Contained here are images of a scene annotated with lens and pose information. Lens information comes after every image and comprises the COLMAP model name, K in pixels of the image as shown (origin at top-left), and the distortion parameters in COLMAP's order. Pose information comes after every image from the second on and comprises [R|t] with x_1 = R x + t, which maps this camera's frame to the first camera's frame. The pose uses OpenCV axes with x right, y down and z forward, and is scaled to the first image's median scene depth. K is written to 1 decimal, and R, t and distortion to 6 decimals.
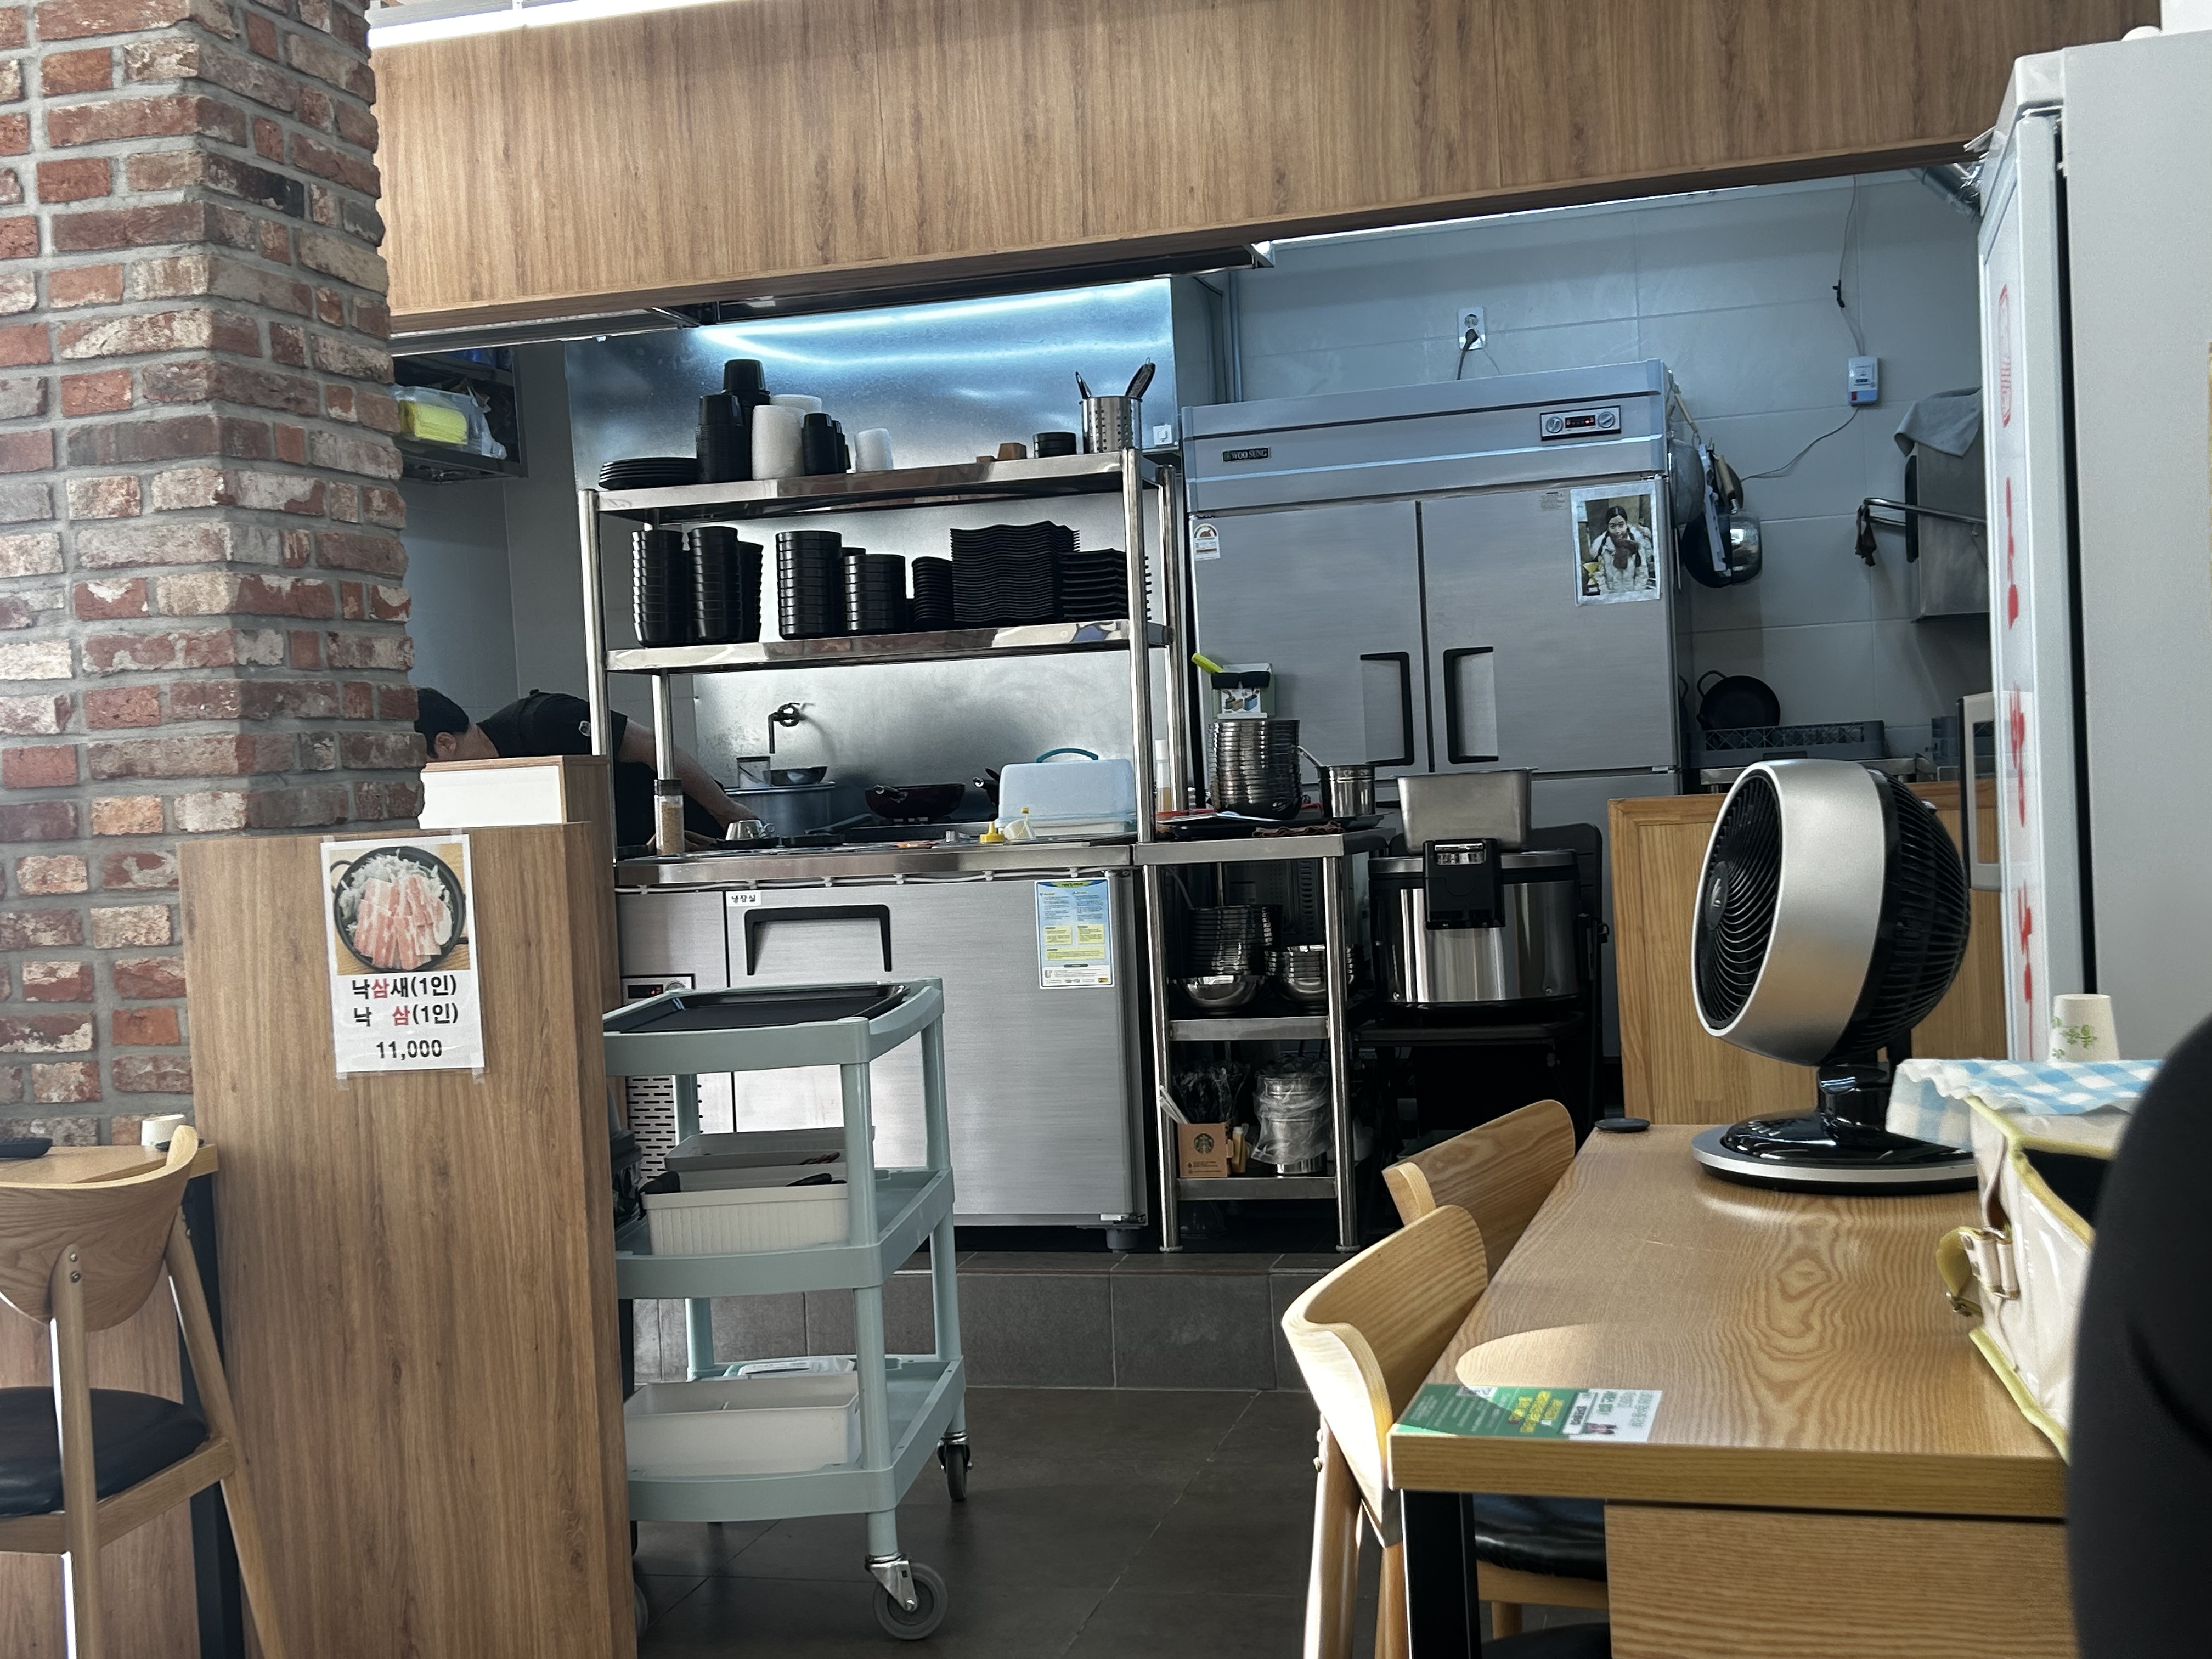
lens RADIAL K [[2417.5, 0, 1106.0], [0, 2417.5, 829.5], [0, 0, 1]] dist [0.105249, -0.243173]
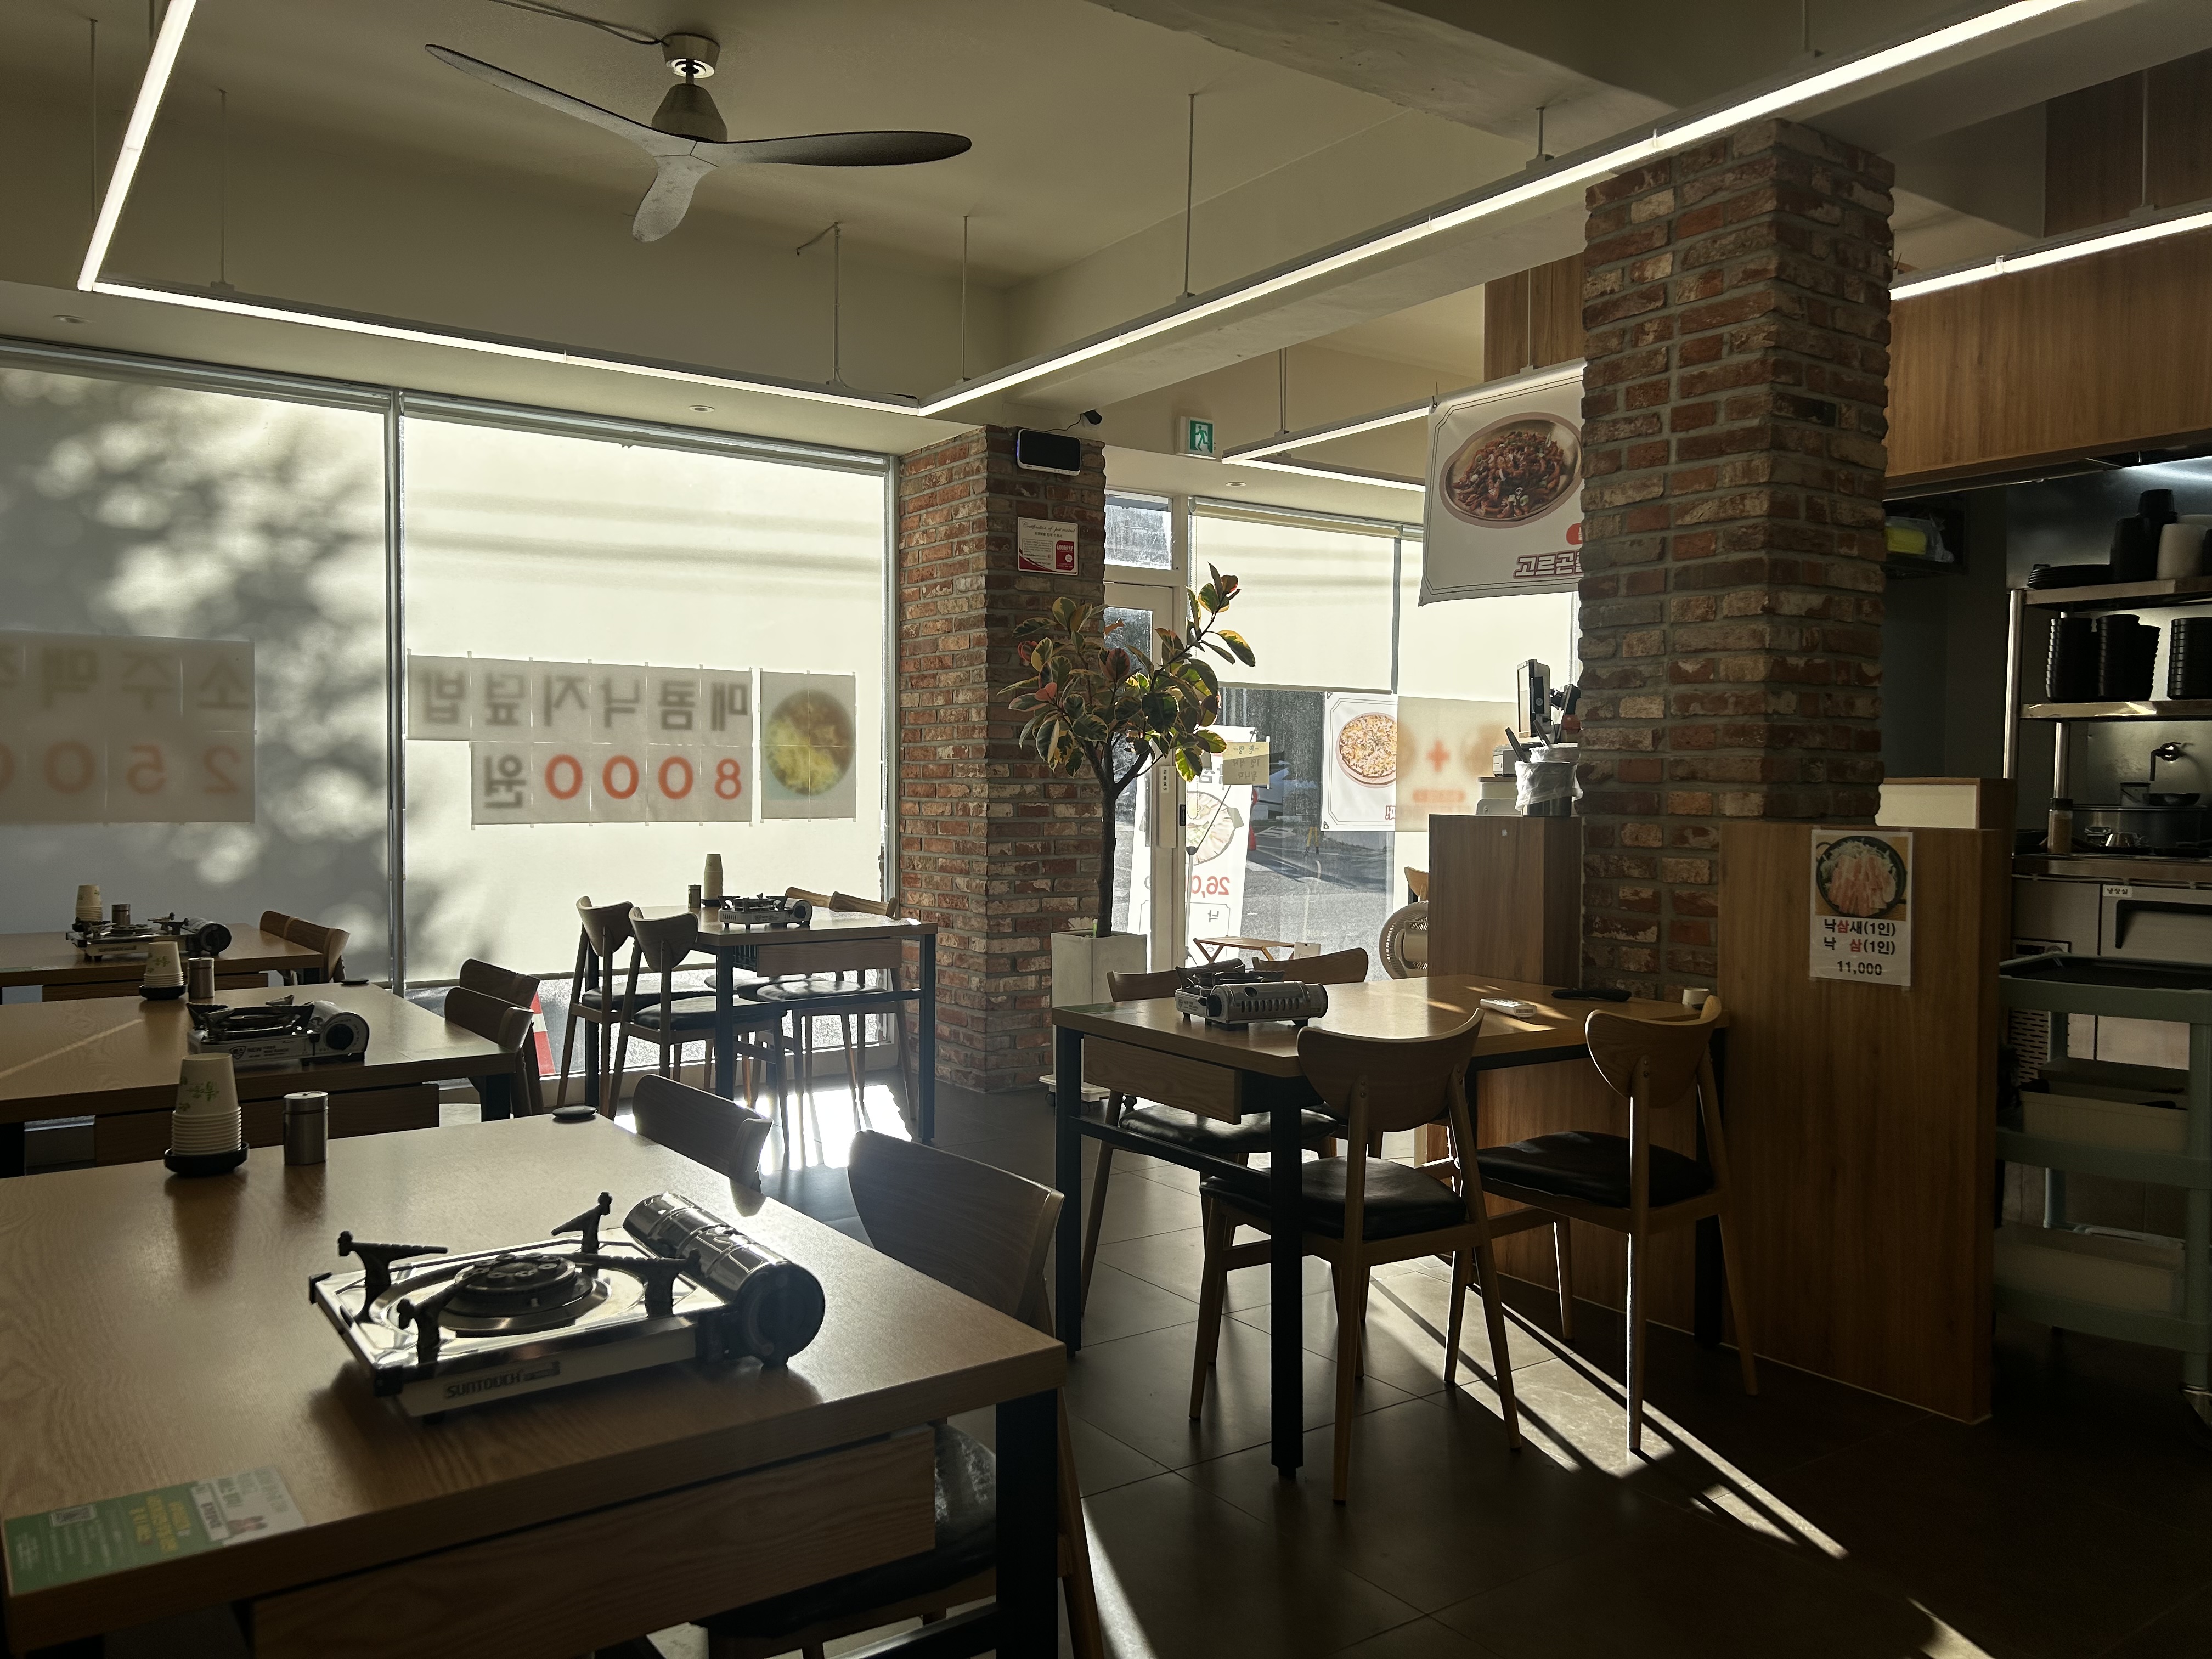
lens RADIAL K [[1665.2, 0, 1106.0], [0, 1665.2, 829.5], [0, 0, 1]] dist [0.017482, -0.010182]
pose [[0.766722, 0.079804, -0.636999, 0.013573], [-0.069467, 0.996731, 0.041258, -0.007038], [0.638209, 0.012617, 0.769759, -0.111304]]
